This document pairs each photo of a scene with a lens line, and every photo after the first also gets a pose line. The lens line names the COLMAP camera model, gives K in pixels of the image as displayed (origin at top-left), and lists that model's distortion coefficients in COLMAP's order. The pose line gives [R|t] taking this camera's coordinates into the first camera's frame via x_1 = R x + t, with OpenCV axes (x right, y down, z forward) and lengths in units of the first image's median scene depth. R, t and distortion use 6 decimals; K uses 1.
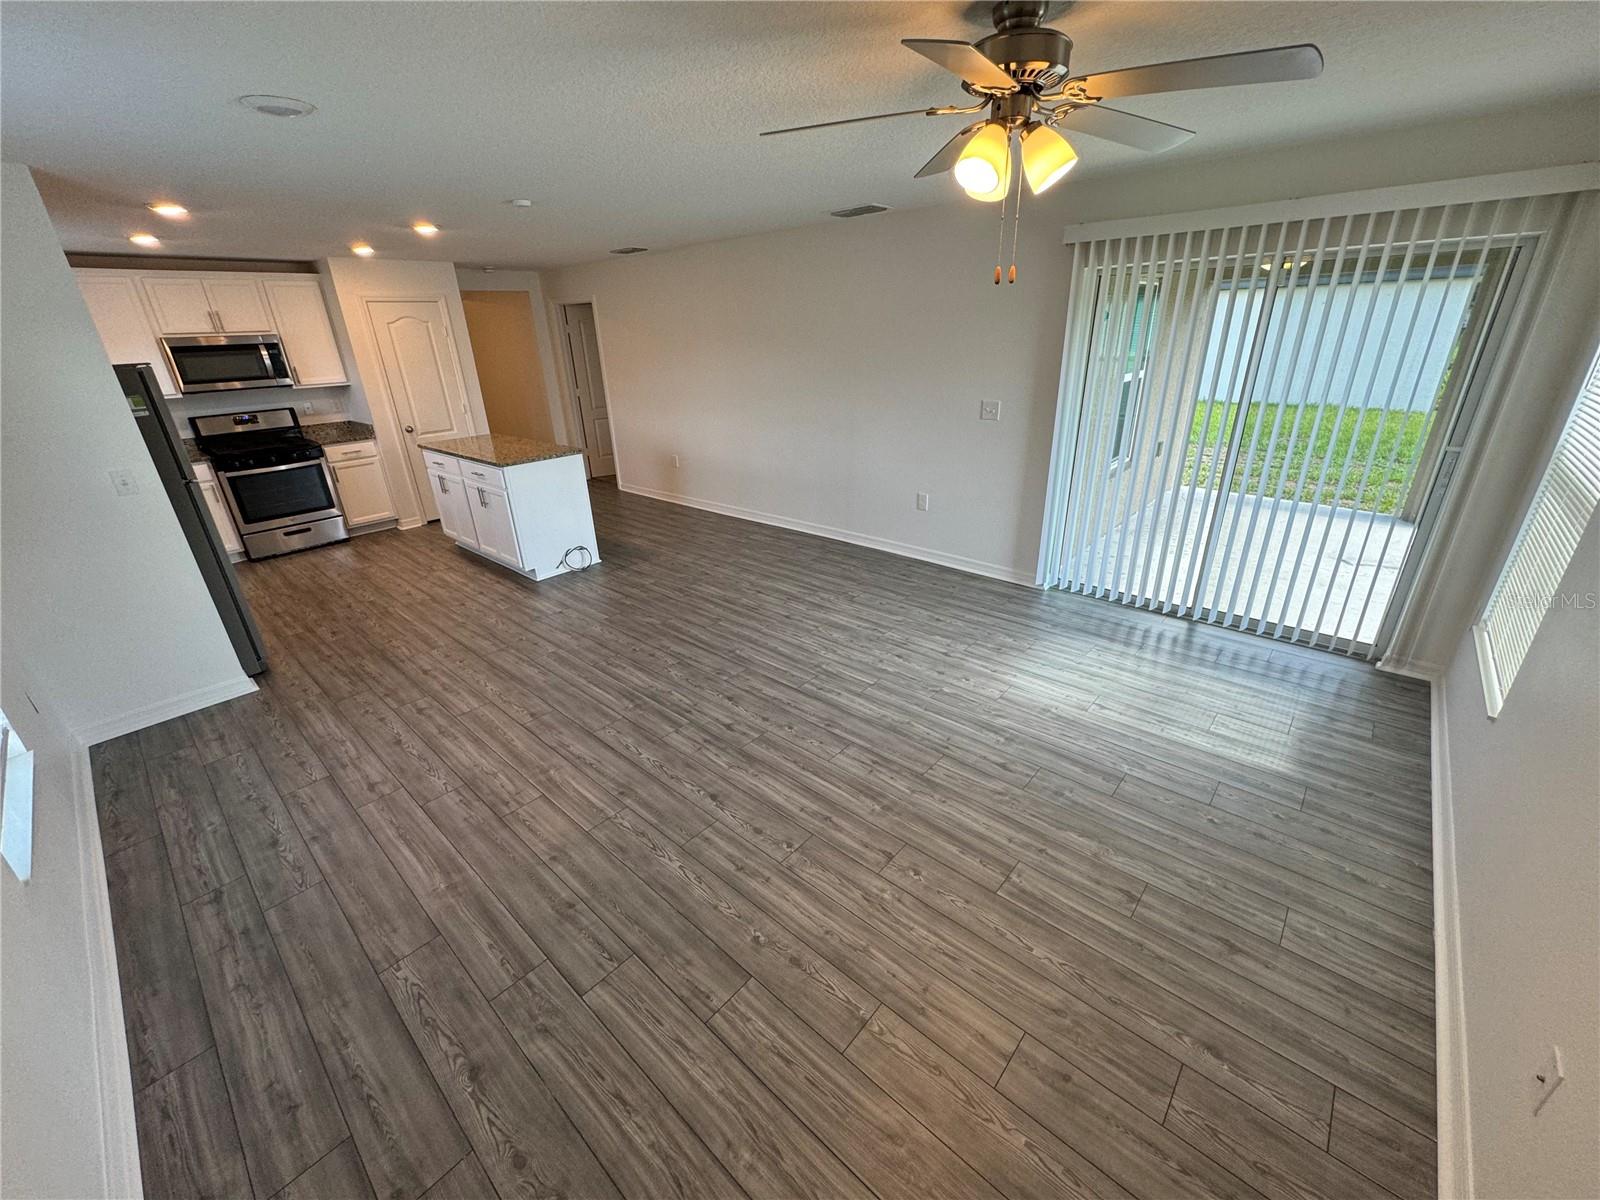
lens RADIAL K [[638.4, 0, 800.0], [0, 638.4, 600.0], [0, 0, 1]] dist [-0.000400, 0.000106]
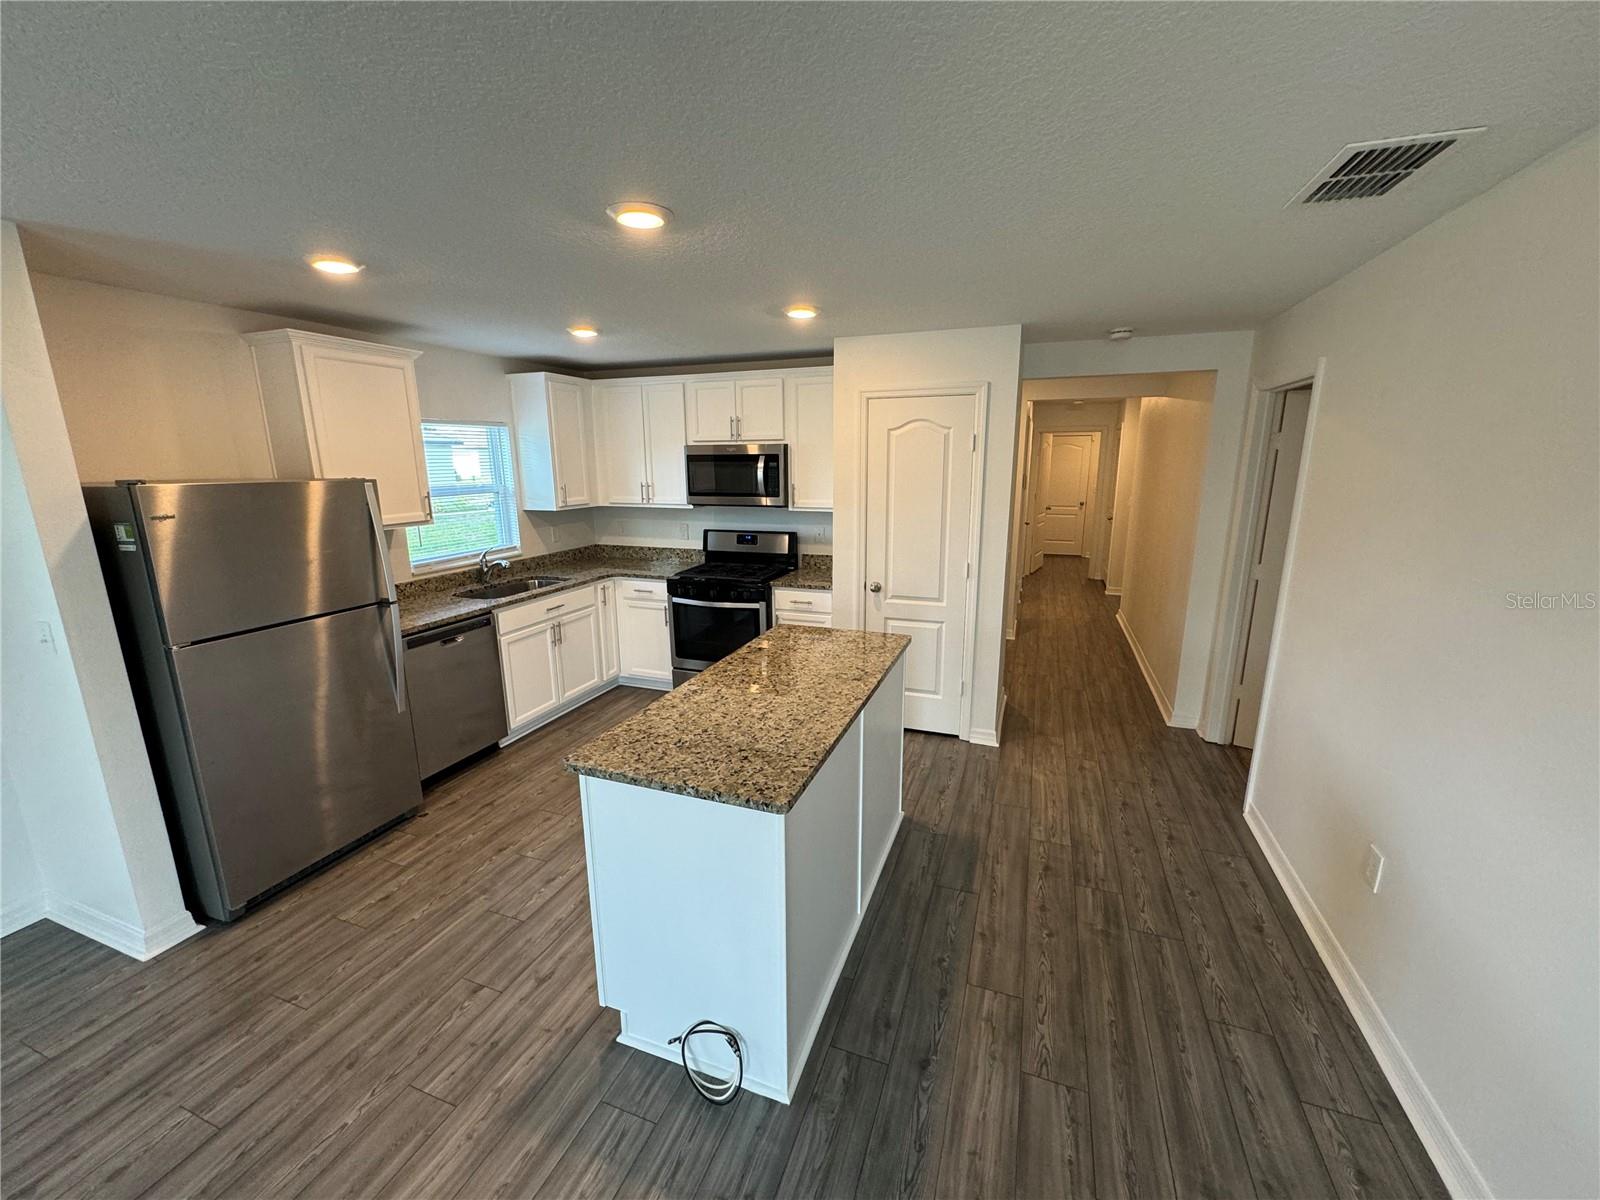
lens RADIAL K [[634.8, 0, 800.0], [0, 634.8, 600.0], [0, 0, 1]] dist [-0.006015, -0.000266]
pose [[0.364817, 0.233488, -0.901328, -0.132404], [-0.370172, 0.924623, 0.089693, -0.585007], [0.854331, 0.300925, 0.423749, 1.379025]]
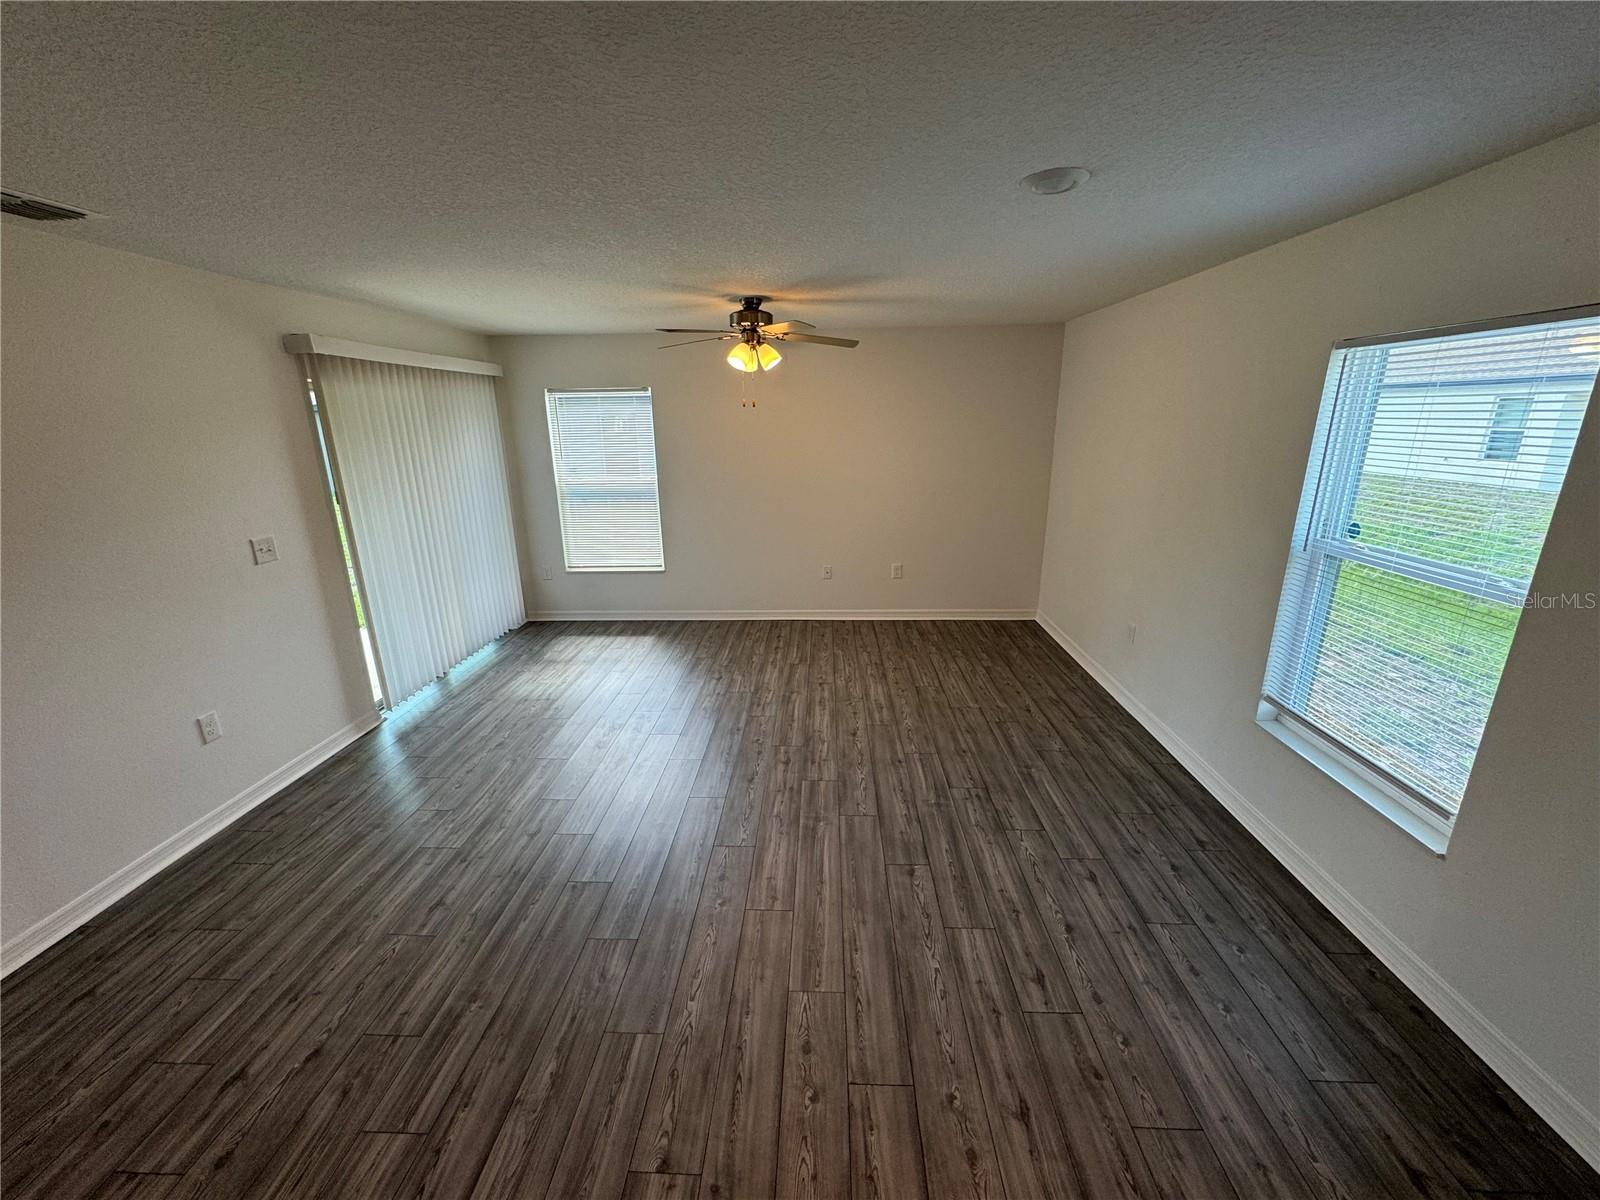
lens RADIAL K [[638.4, 0, 800.0], [0, 638.4, 600.0], [0, 0, 1]] dist [-0.000400, 0.000106]
pose [[-0.637663, -0.173002, 0.750637, -0.918006], [0.334705, 0.815436, 0.472267, -0.555176], [-0.693800, 0.552389, -0.462069, 1.342956]]
